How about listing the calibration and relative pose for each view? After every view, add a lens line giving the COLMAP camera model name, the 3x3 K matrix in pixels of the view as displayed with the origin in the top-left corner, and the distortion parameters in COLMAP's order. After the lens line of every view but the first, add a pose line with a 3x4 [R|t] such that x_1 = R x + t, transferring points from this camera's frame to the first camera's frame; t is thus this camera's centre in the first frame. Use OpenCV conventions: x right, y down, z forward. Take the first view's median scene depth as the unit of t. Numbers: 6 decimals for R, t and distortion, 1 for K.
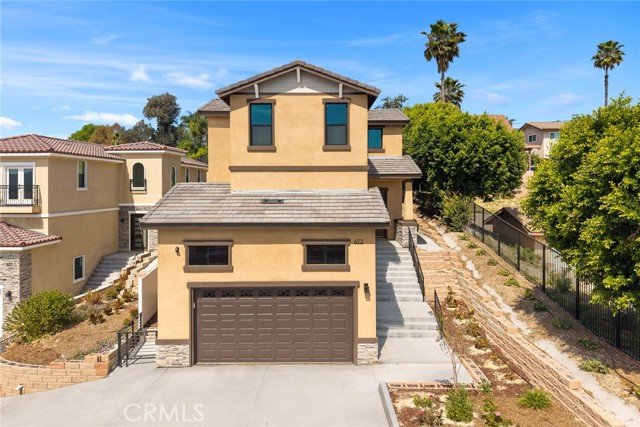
lens RADIAL K [[425.9, 0, 340.3], [0, 425.9, 184.6], [0, 0, 1]] dist [0.004538, -0.003476]
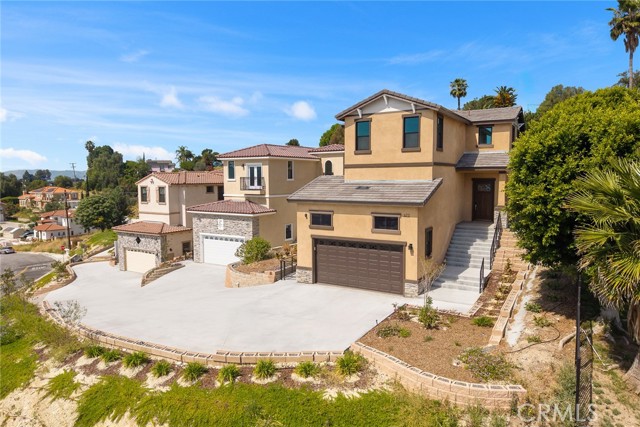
lens RADIAL K [[441.1, 0, 338.1], [0, 441.1, 206.8], [0, 0, 1]] dist [0.014166, -0.000833]
pose [[0.850500, 0.031560, -0.525028, 0.555988], [0.006578, 0.997482, 0.070616, -0.003853], [0.525935, -0.063513, 0.848150, -0.362407]]
